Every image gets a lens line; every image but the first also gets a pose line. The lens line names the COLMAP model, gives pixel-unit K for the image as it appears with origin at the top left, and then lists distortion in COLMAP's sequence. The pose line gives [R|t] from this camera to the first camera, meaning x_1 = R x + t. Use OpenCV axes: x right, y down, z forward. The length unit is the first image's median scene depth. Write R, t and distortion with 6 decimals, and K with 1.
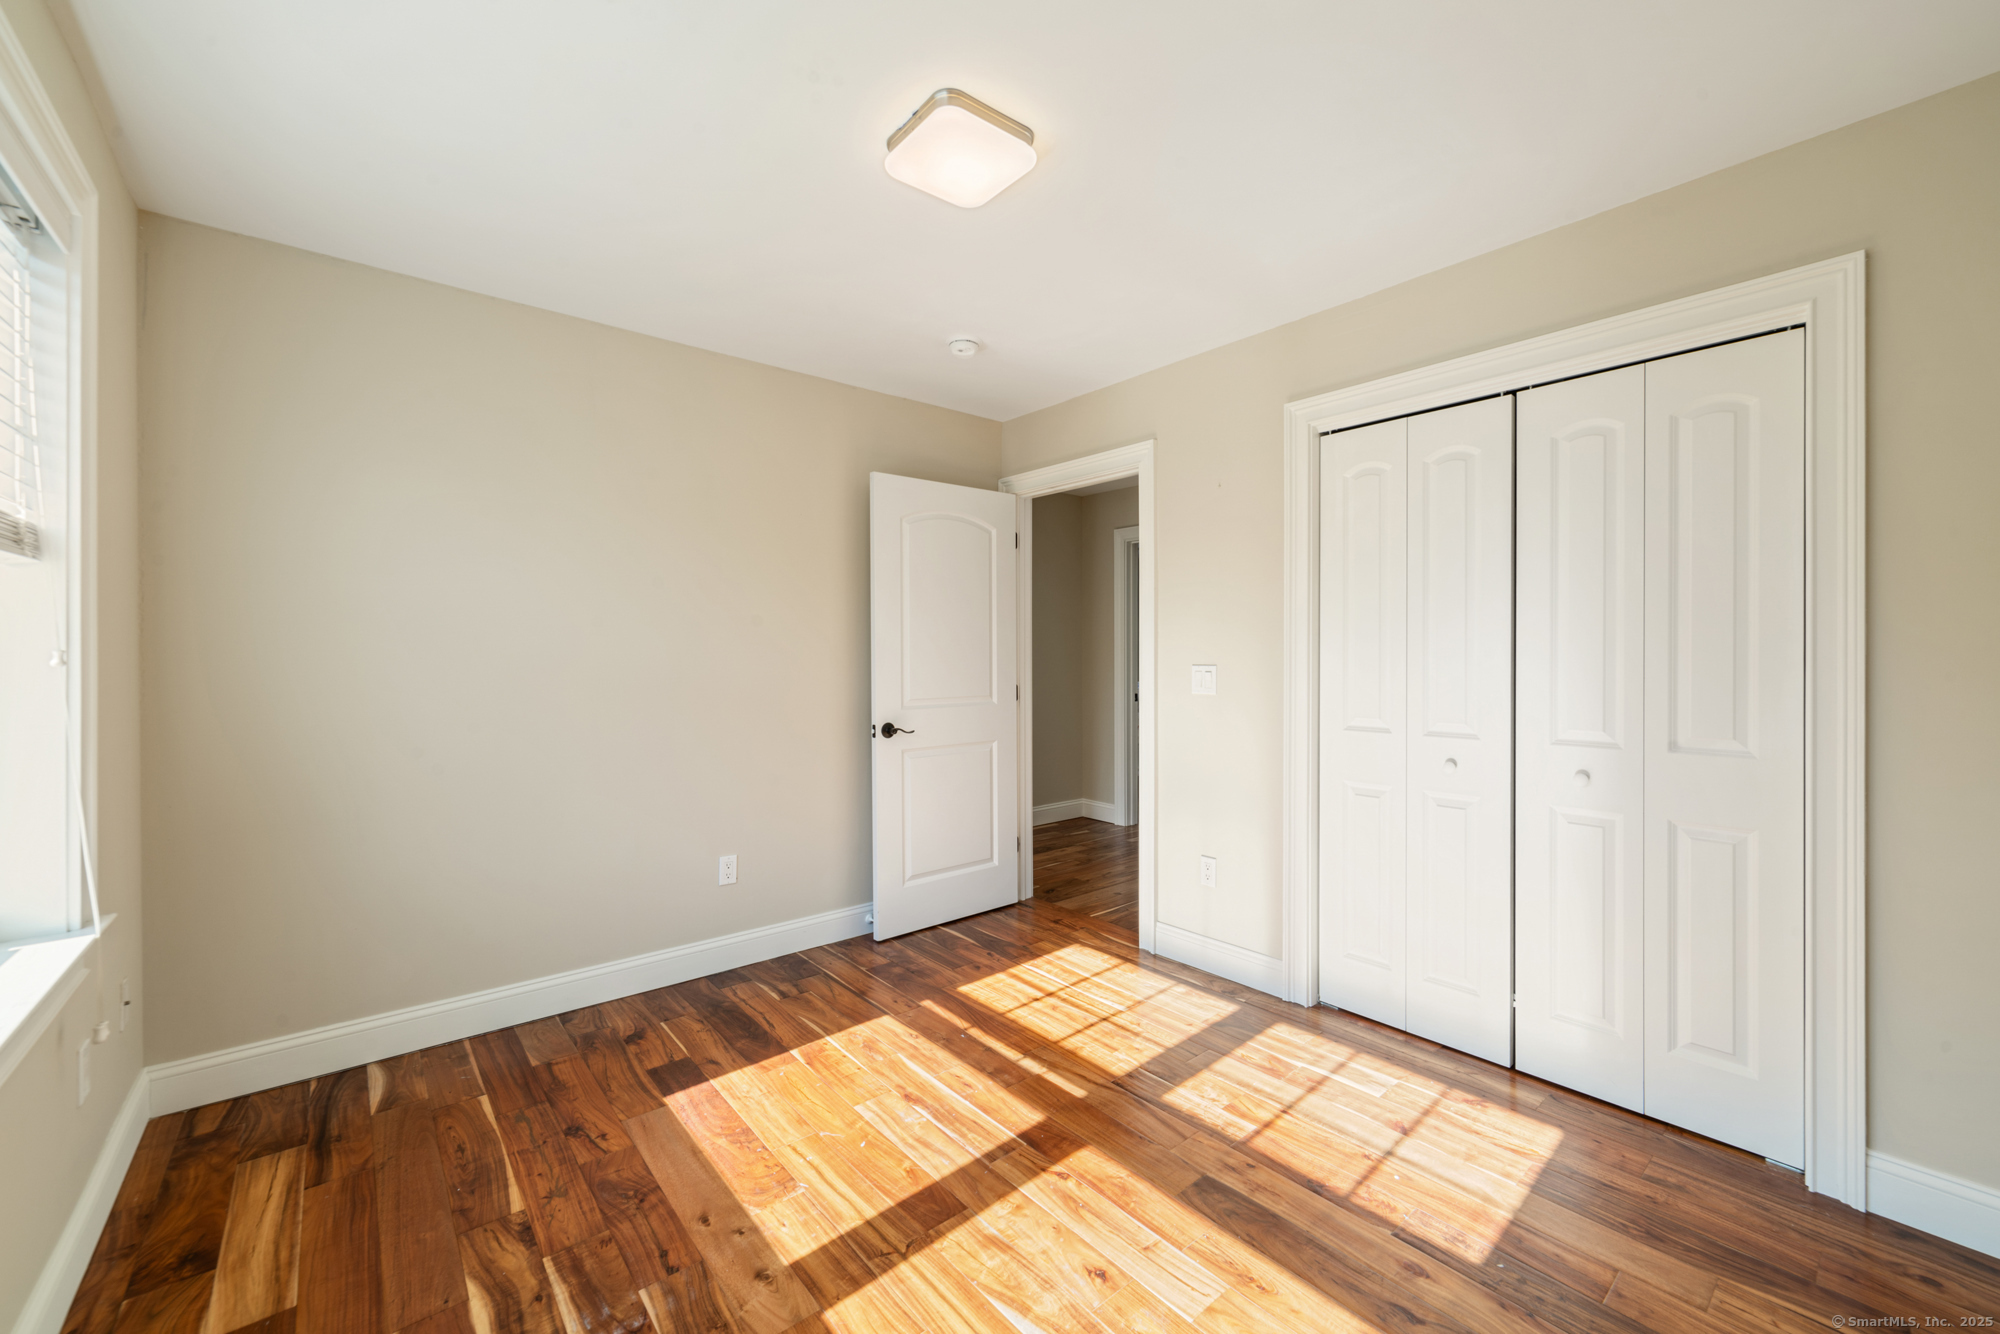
lens RADIAL K [[777.1, 0, 1010.0], [0, 777.1, 658.1], [0, 0, 1]] dist [-0.006166, 0.001079]
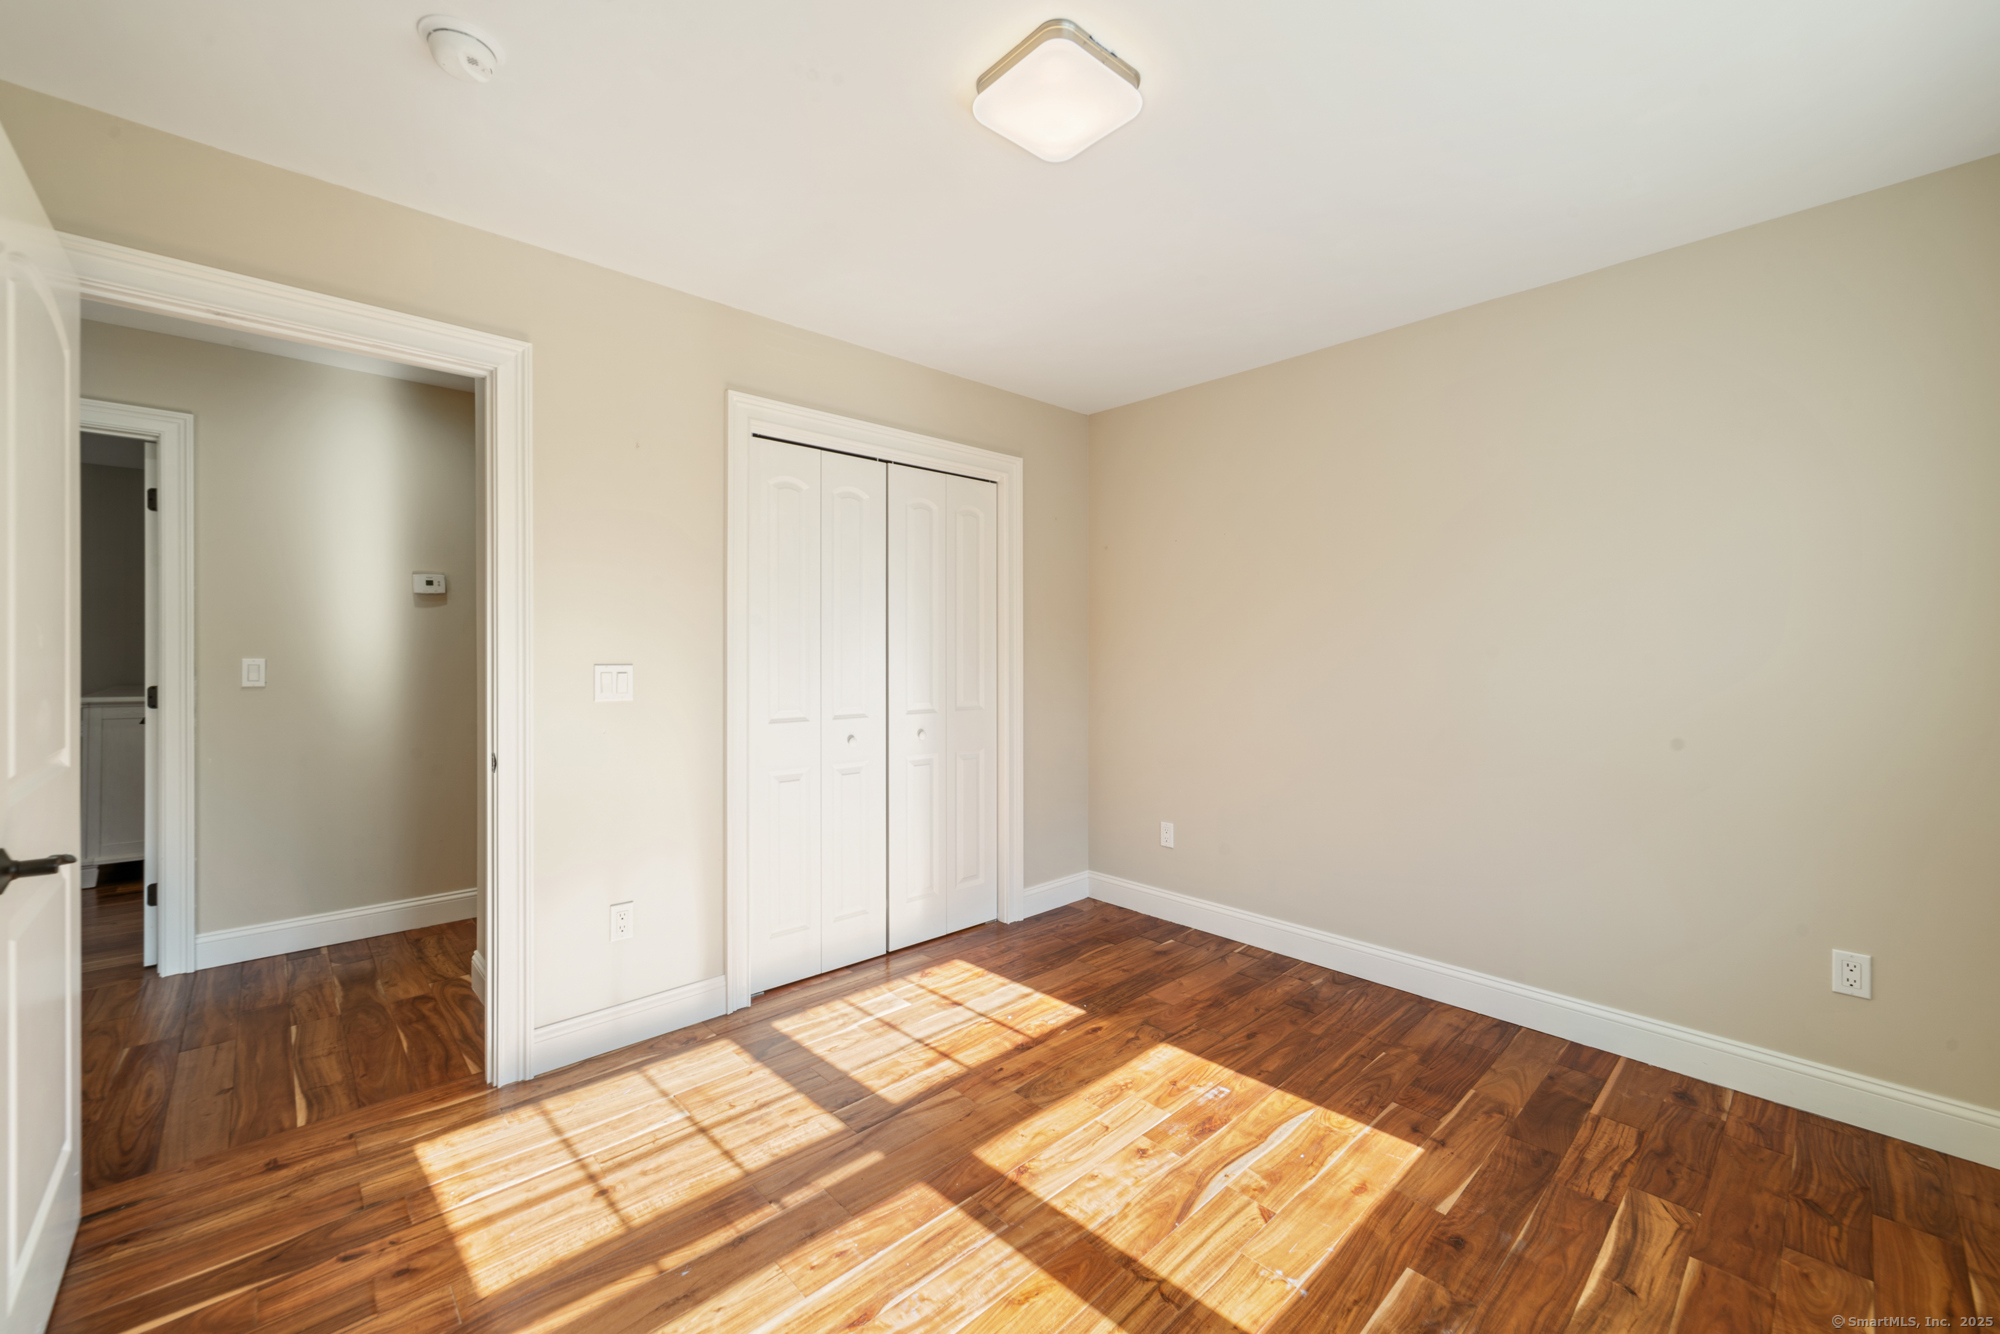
lens RADIAL K [[777.1, 0, 1003.6], [0, 777.1, 659.2], [0, 0, 1]] dist [-0.006166, 0.001079]
pose [[-0.030951, -0.005387, 0.999506, -0.679866], [0.005549, 0.999969, 0.005561, 0.001563], [-0.999506, 0.005718, -0.030920, 0.770347]]
